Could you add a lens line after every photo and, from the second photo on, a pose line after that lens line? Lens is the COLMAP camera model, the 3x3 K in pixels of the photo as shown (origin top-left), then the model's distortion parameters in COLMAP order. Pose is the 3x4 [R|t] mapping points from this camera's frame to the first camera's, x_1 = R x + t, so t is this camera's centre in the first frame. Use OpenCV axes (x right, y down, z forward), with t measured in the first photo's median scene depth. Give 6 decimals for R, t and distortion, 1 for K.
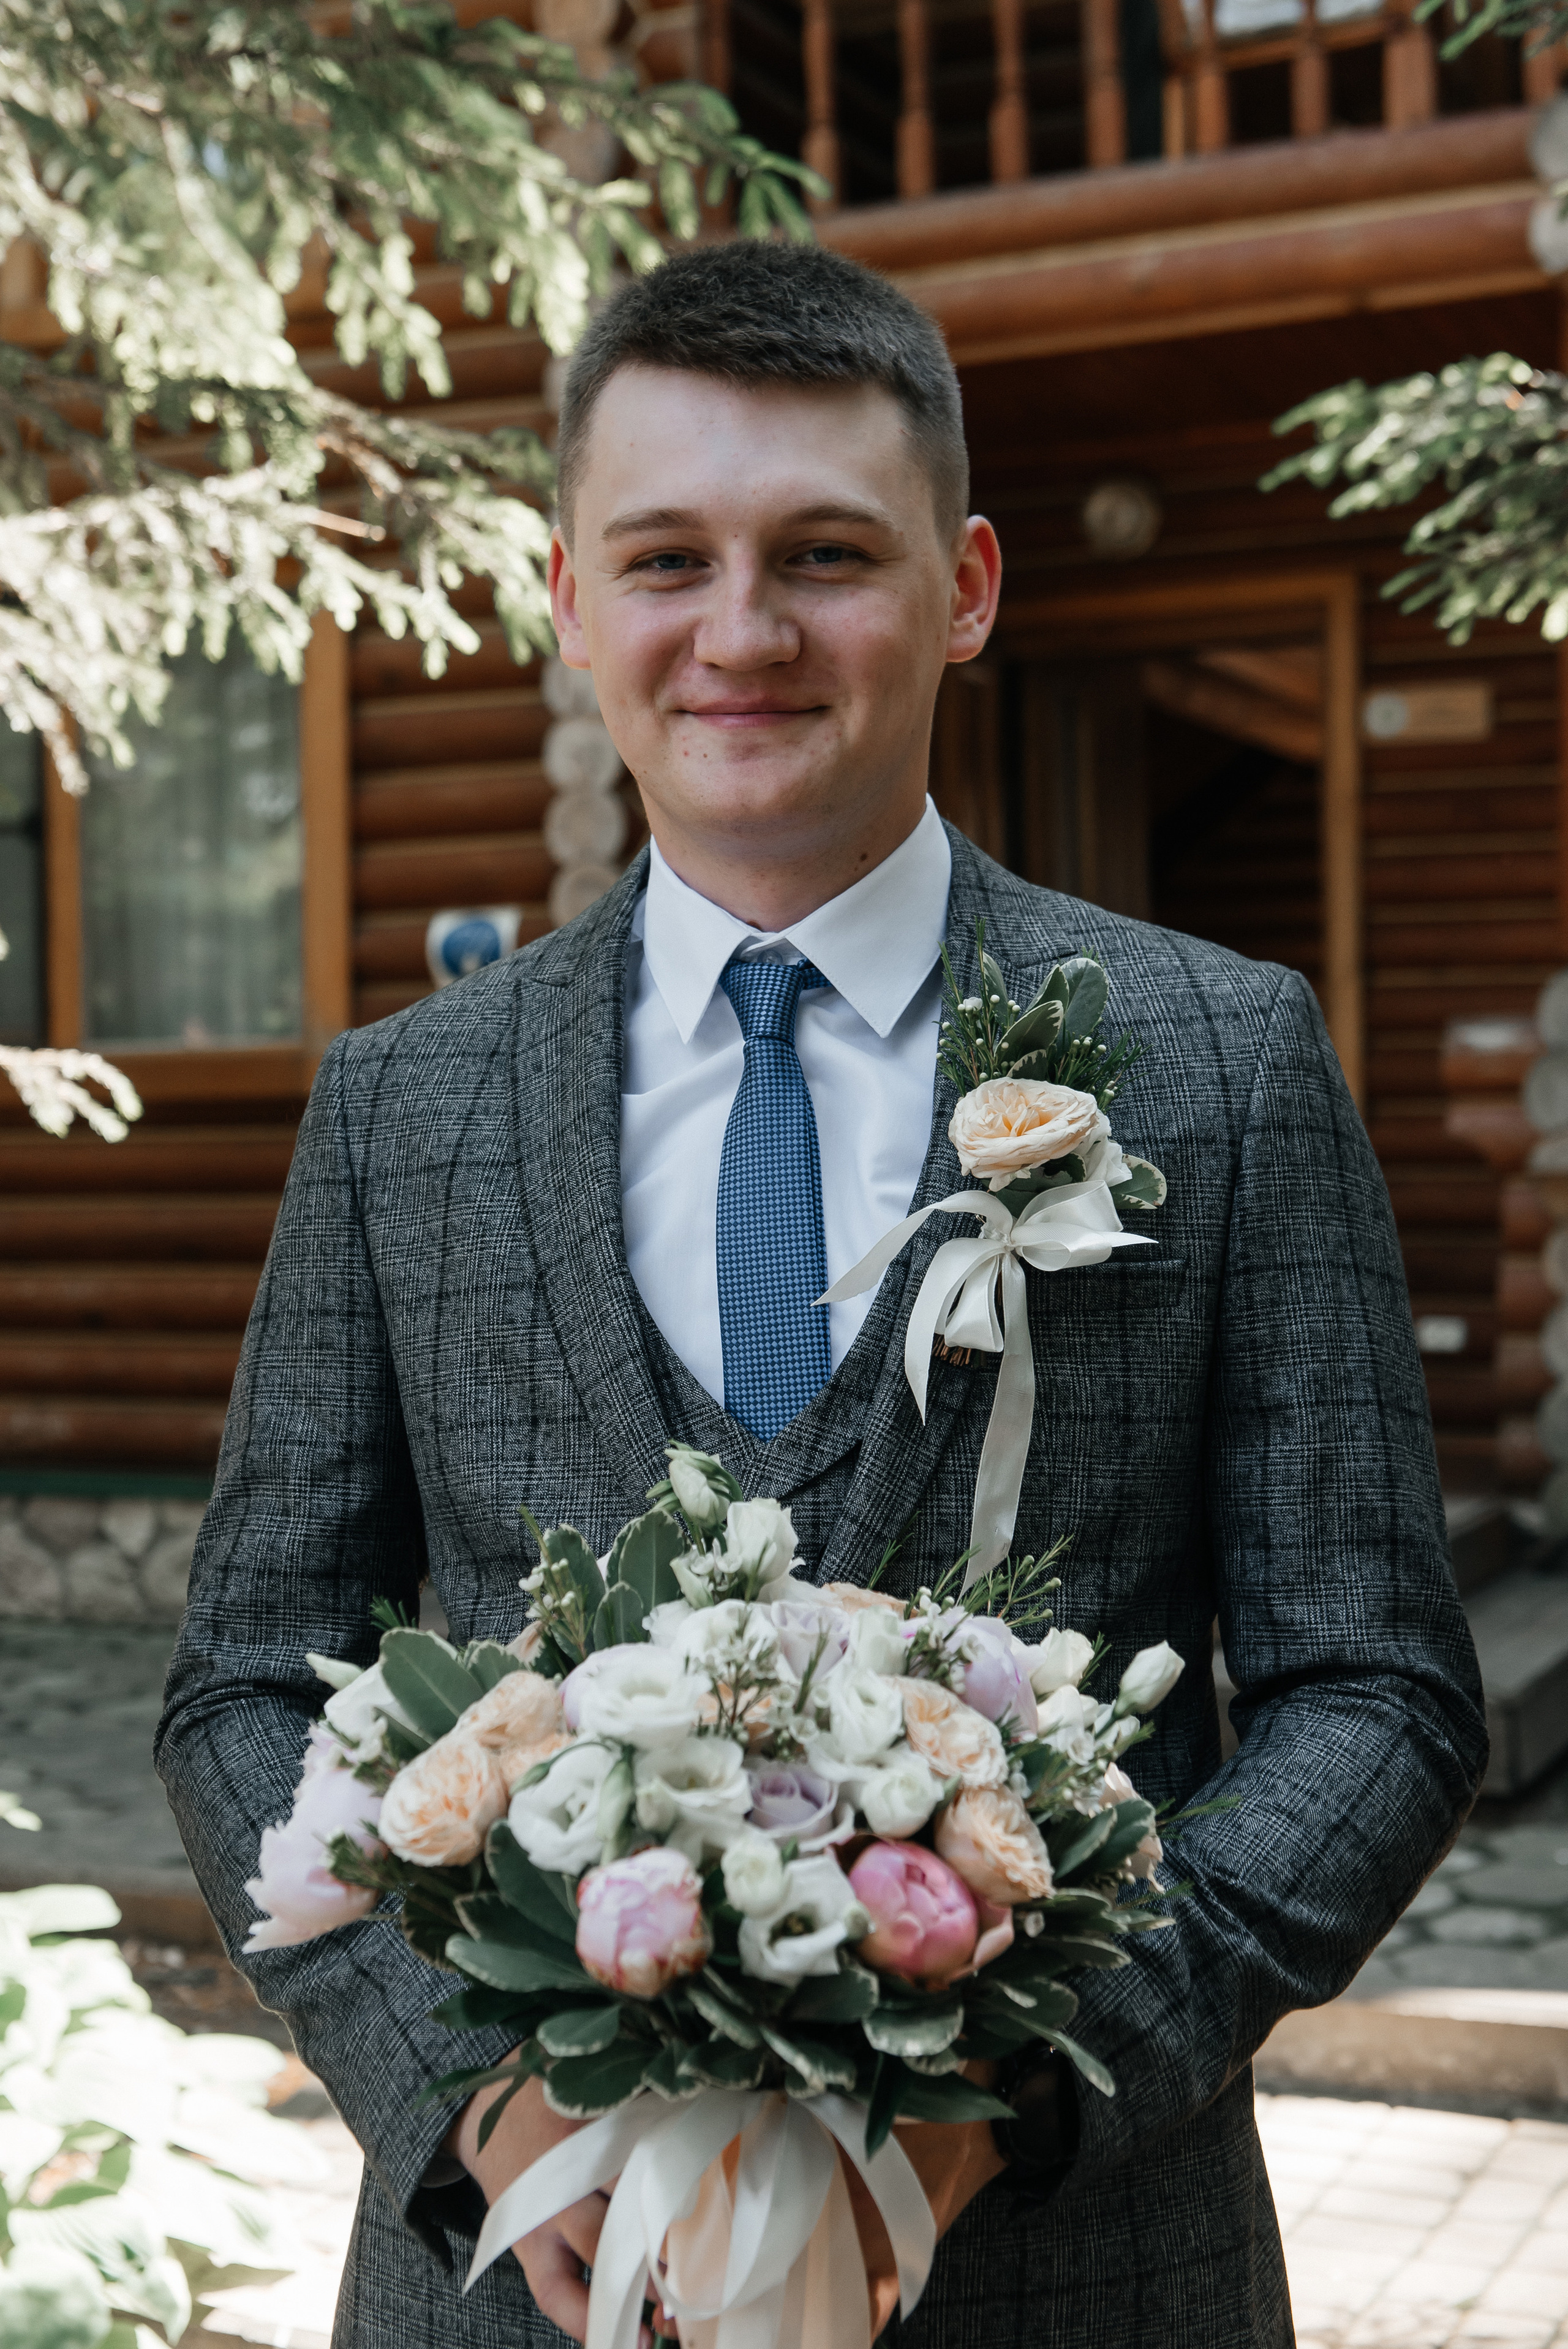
lens RADIAL K [[3349.6, 0, 775.2], [0, 3349.6, 1167.5], [0, 0, 1]] dist [-0.028802, 0.000000]
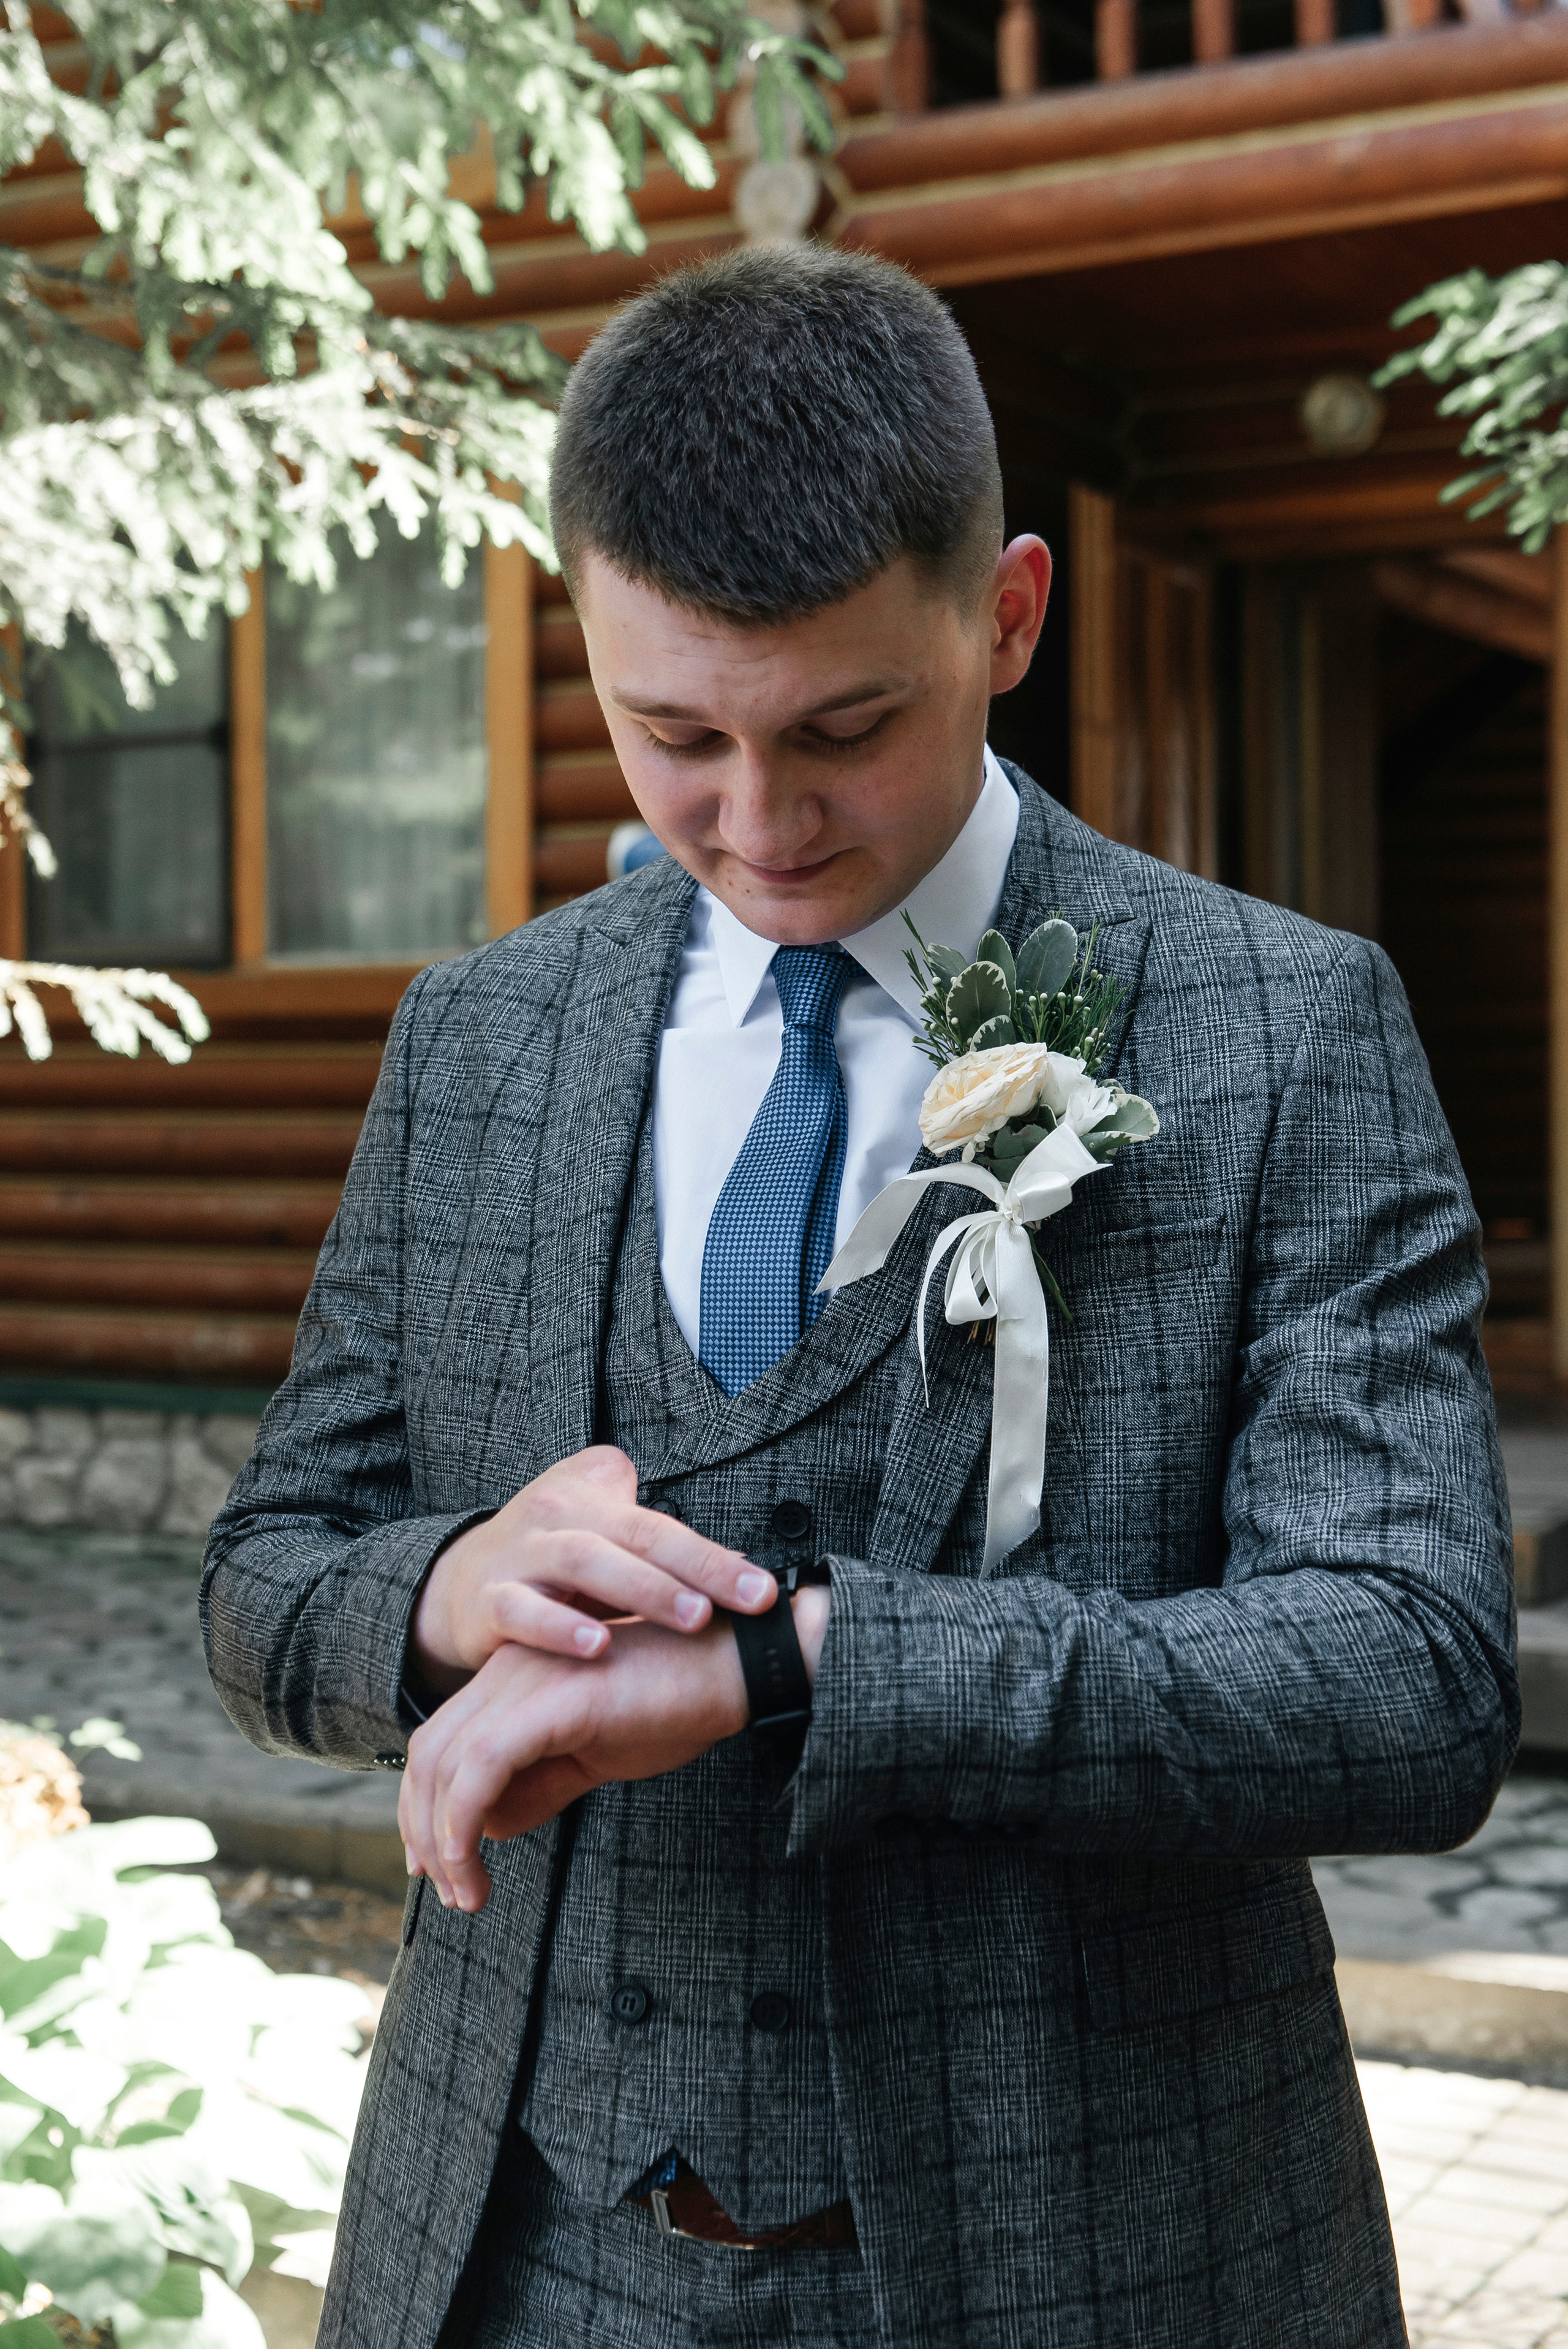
lens RADIAL K [[3349.6, 0, 792.5], [0, 3349.6, 1119.6], [0, 0, 1]] dist [-0.028802, 0.000000]
pose [[0.991646, 0.020758, -0.127309, 0.112343], [-0.018796, 0.999686, 0.016595, -0.012150], [0.127614, -0.014063, 0.991724, 0.059052]]
